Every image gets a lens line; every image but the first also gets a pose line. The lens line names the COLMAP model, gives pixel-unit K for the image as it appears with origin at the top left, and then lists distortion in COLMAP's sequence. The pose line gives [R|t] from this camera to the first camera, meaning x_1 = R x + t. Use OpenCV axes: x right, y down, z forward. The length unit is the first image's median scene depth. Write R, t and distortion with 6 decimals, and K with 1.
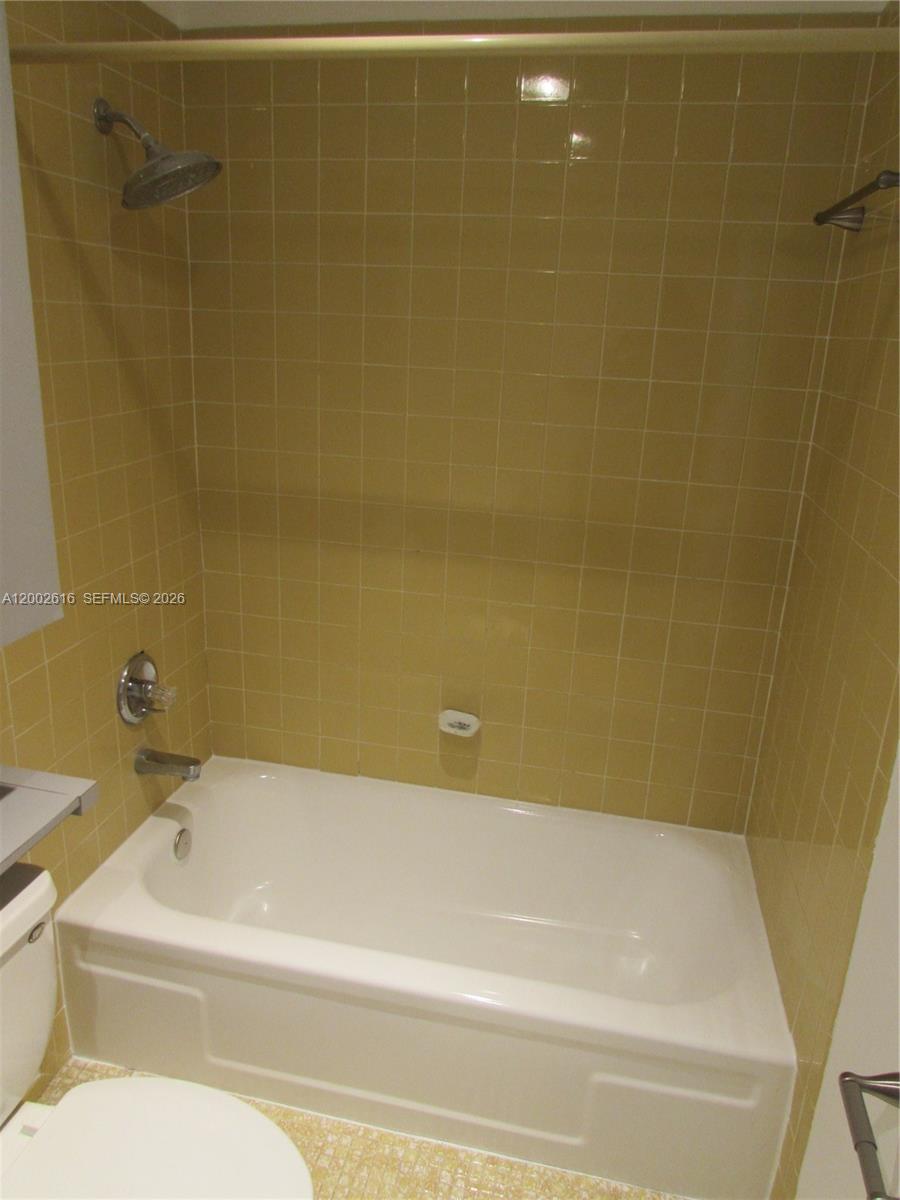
lens RADIAL K [[848.3, 0, 448.8], [0, 848.3, 601.2], [0, 0, 1]] dist [-0.028551, 0.011653]
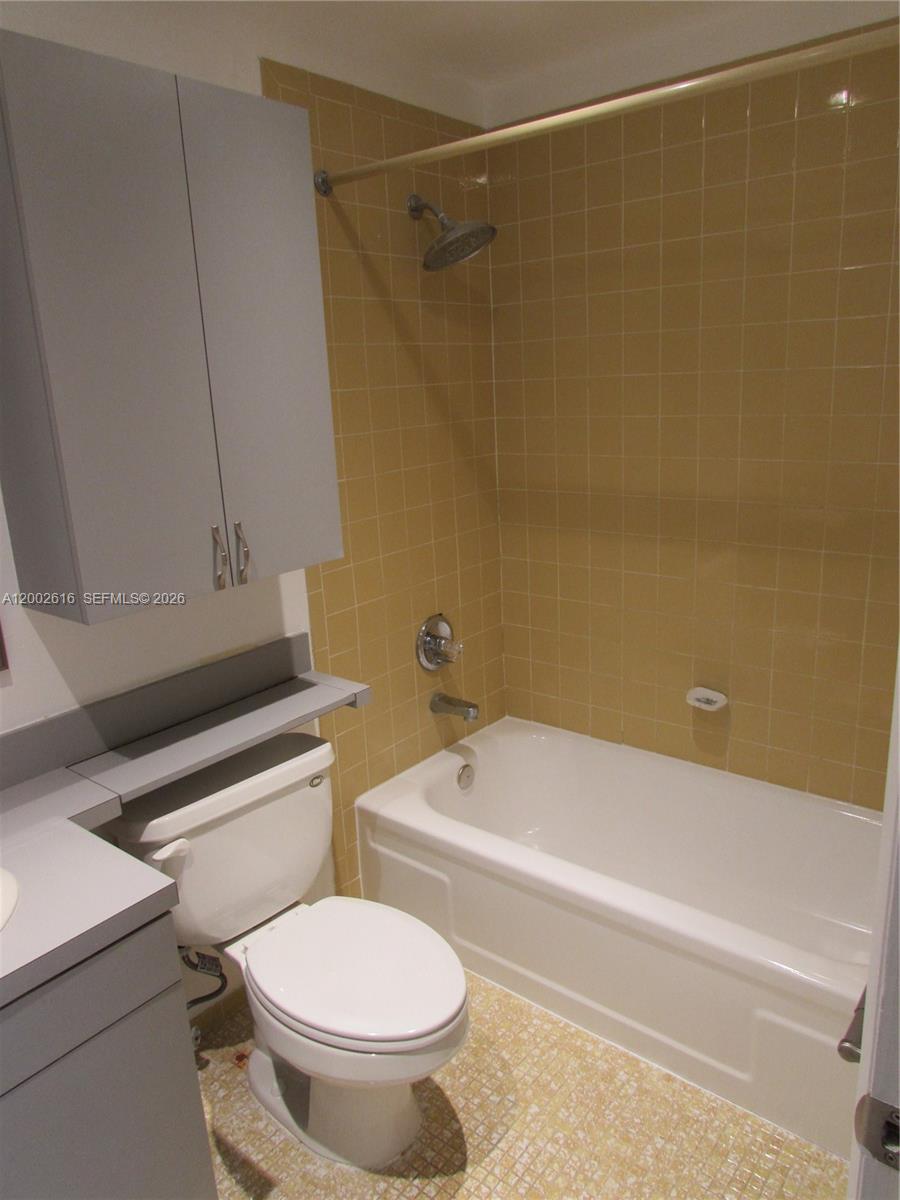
lens RADIAL K [[848.3, 0, 451.0], [0, 848.3, 596.4], [0, 0, 1]] dist [-0.028551, 0.011653]
pose [[0.887049, 0.034132, -0.460413, 0.237603], [-0.059878, 0.997346, -0.041427, 0.086134], [0.457777, 0.064316, 0.886738, -0.120192]]
